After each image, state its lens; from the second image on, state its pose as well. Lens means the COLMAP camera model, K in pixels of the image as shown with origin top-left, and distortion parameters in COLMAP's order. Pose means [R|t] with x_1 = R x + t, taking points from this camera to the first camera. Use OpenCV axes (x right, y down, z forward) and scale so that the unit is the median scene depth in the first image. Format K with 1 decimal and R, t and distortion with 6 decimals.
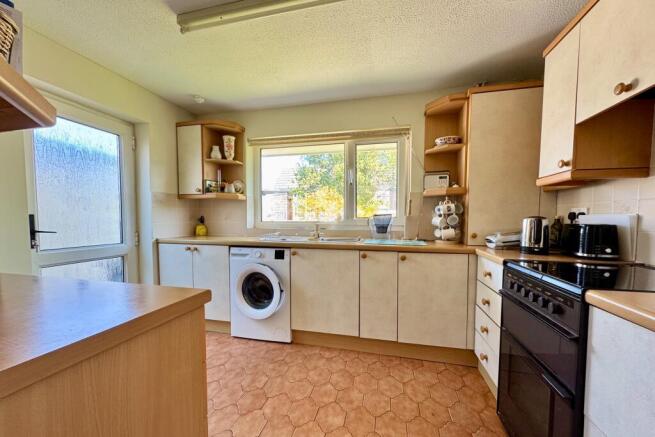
lens RADIAL K [[262.8, 0, 326.4], [0, 262.8, 231.2], [0, 0, 1]] dist [0.001357, 0.000150]
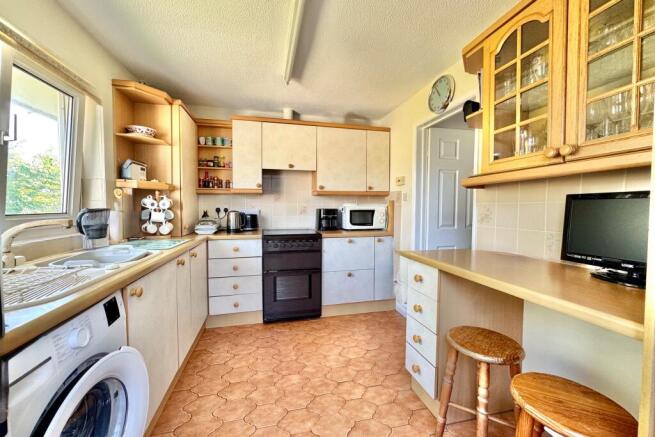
lens RADIAL K [[262.8, 0, 327.5], [0, 262.8, 214.5], [0, 0, 1]] dist [0.001357, 0.000150]
pose [[-0.467631, -0.025745, 0.883549, -0.940024], [0.044142, 0.997648, 0.052432, -0.087692], [-0.882821, 0.063521, -0.465395, 1.186653]]
